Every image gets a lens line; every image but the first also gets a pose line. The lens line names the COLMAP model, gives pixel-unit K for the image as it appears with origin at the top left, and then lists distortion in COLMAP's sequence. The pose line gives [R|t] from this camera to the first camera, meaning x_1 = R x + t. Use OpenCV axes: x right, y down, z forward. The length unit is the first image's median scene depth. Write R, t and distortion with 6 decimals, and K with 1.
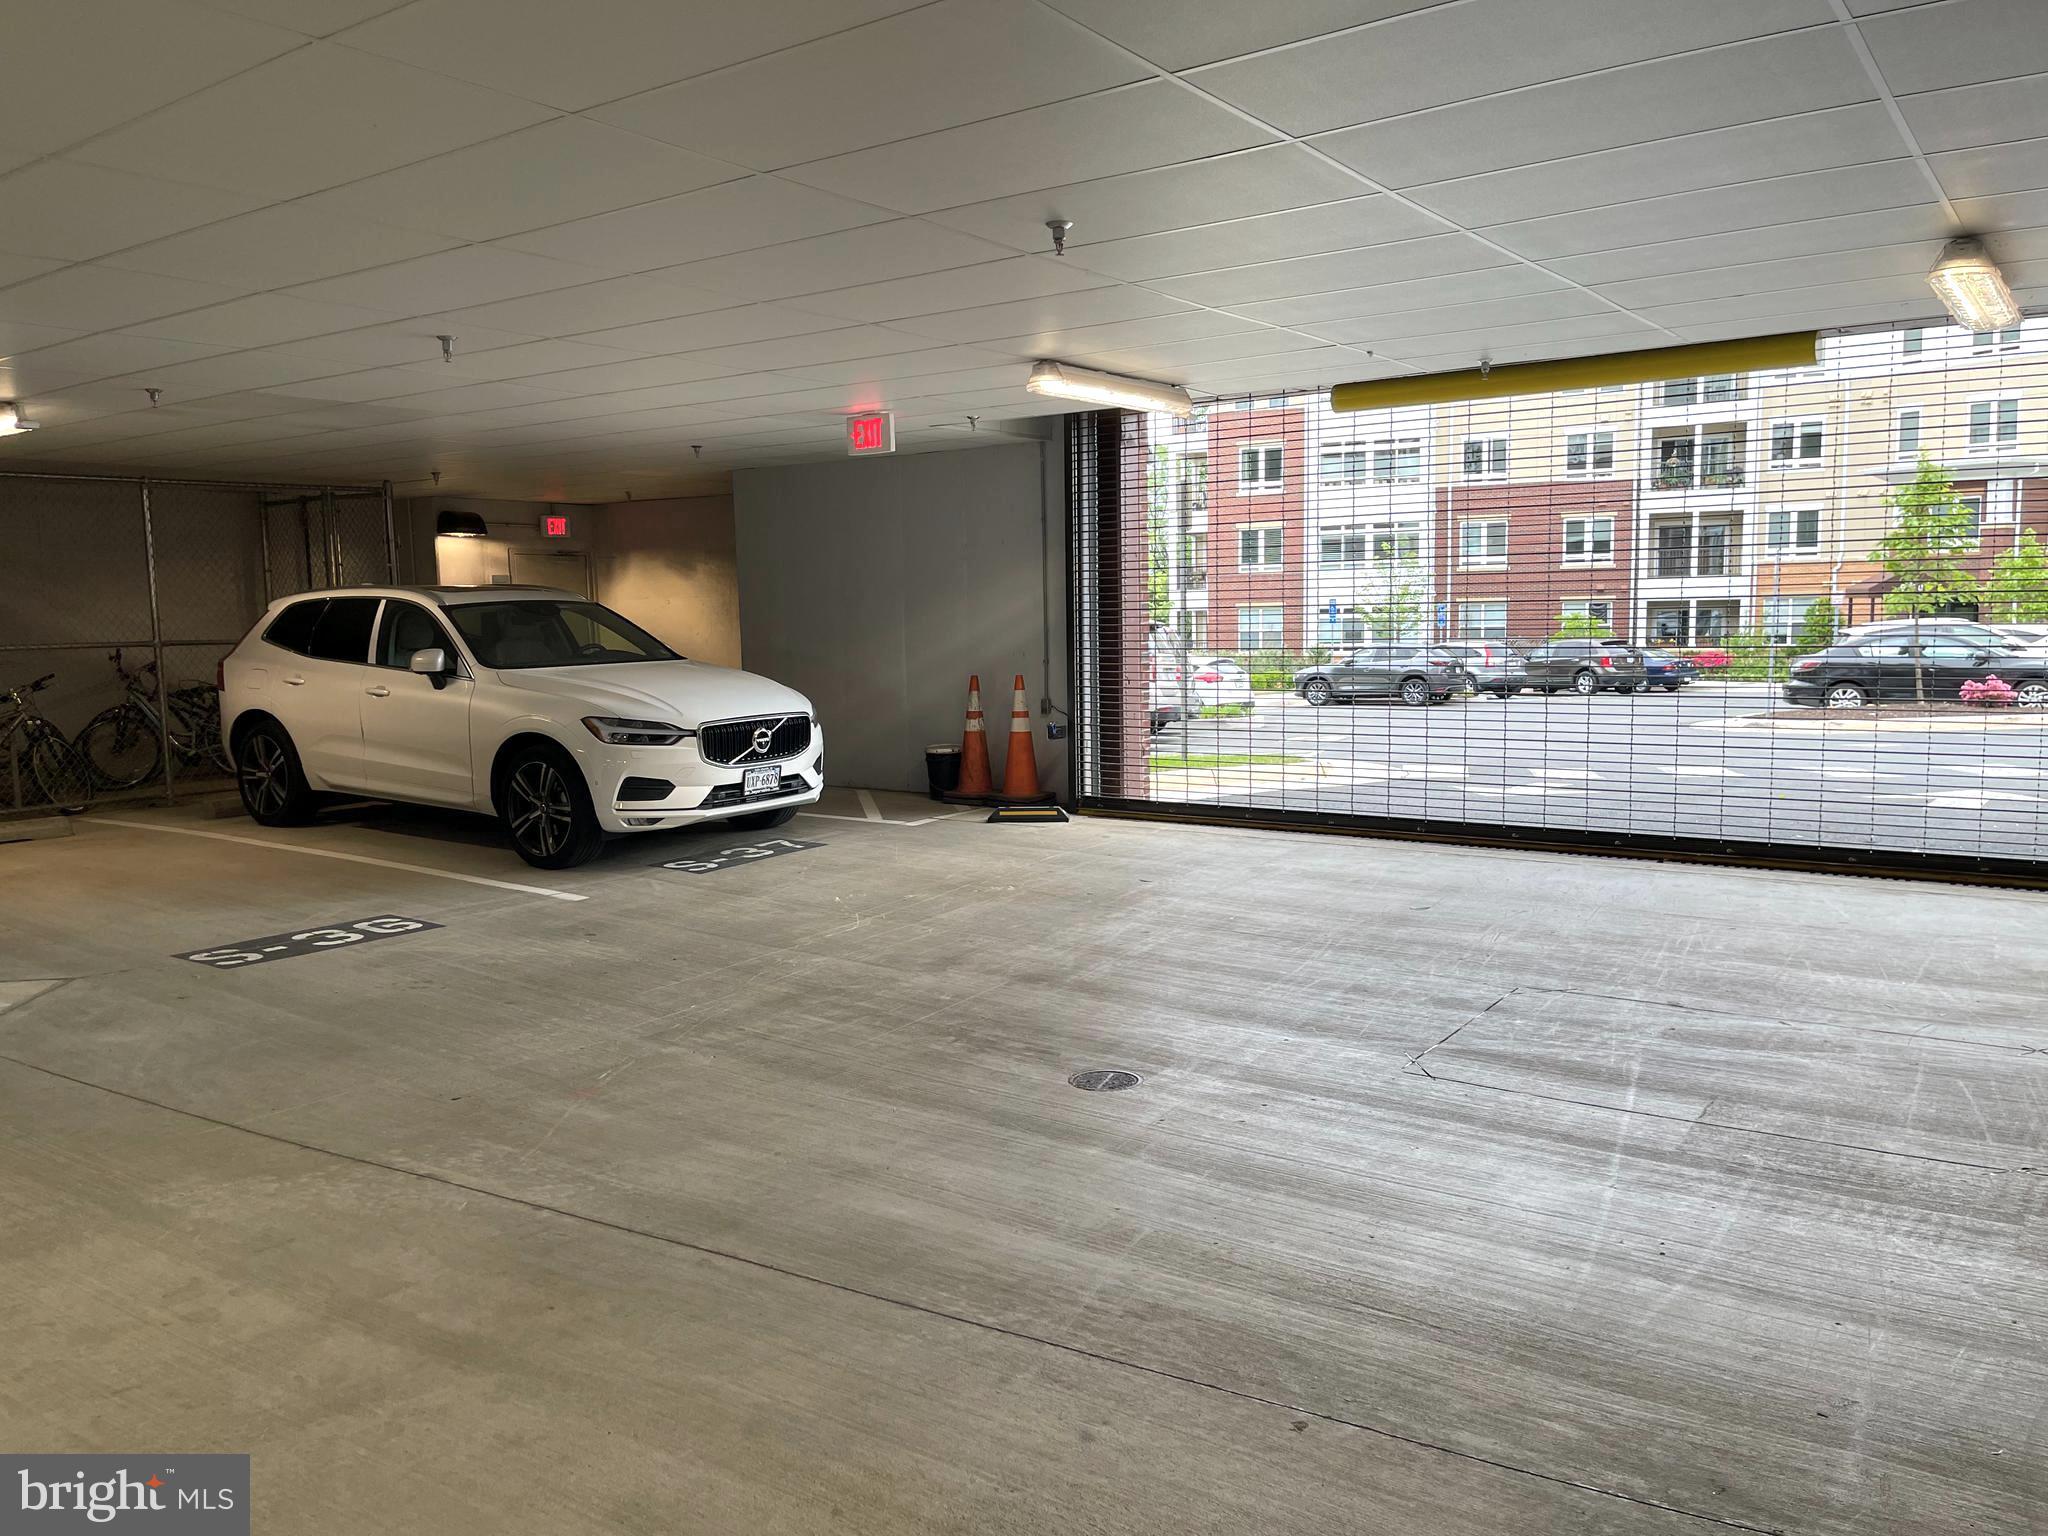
lens RADIAL K [[1544.6, 0, 1023.6], [0, 1544.6, 767.7], [0, 0, 1]] dist [0.057628, -0.071173]
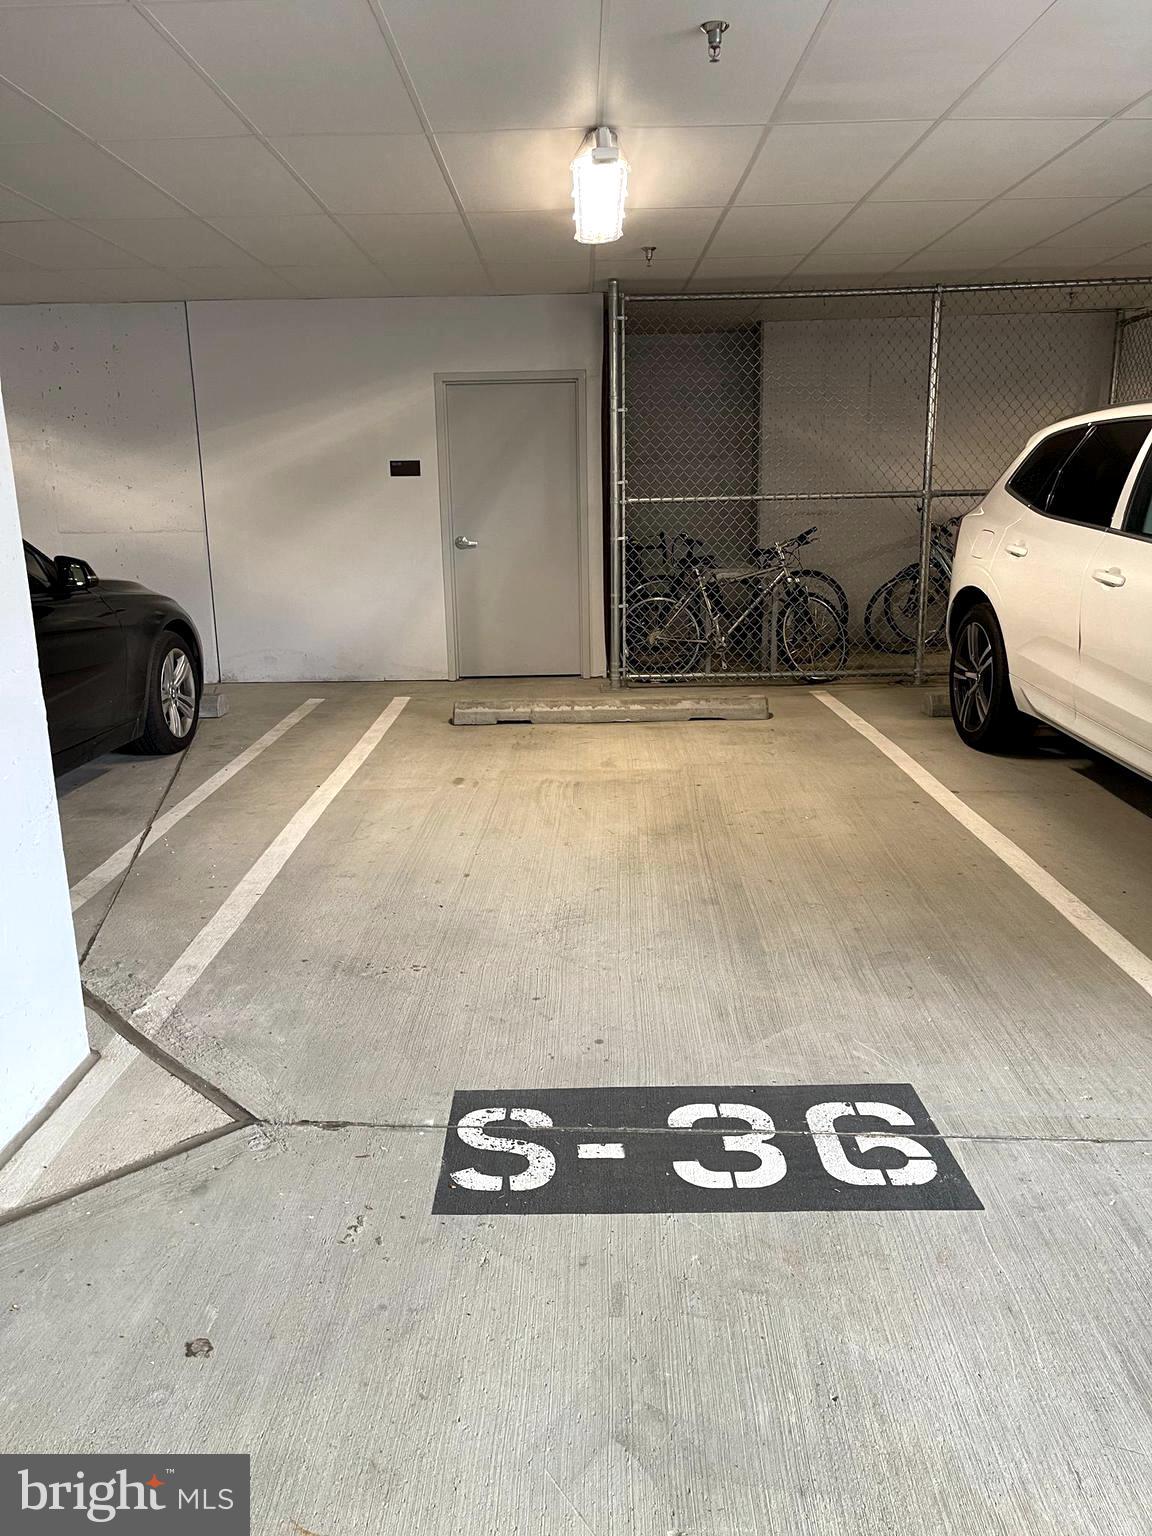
lens RADIAL K [[1158.4, 0, 572.3], [0, 1158.4, 762.6], [0, 0, 1]] dist [0.057628, -0.071173]
pose [[0.575341, 0.195315, -0.794251, -0.151670], [-0.077923, 0.979742, 0.184483, -0.042836], [0.814194, -0.044250, 0.578905, 0.528637]]
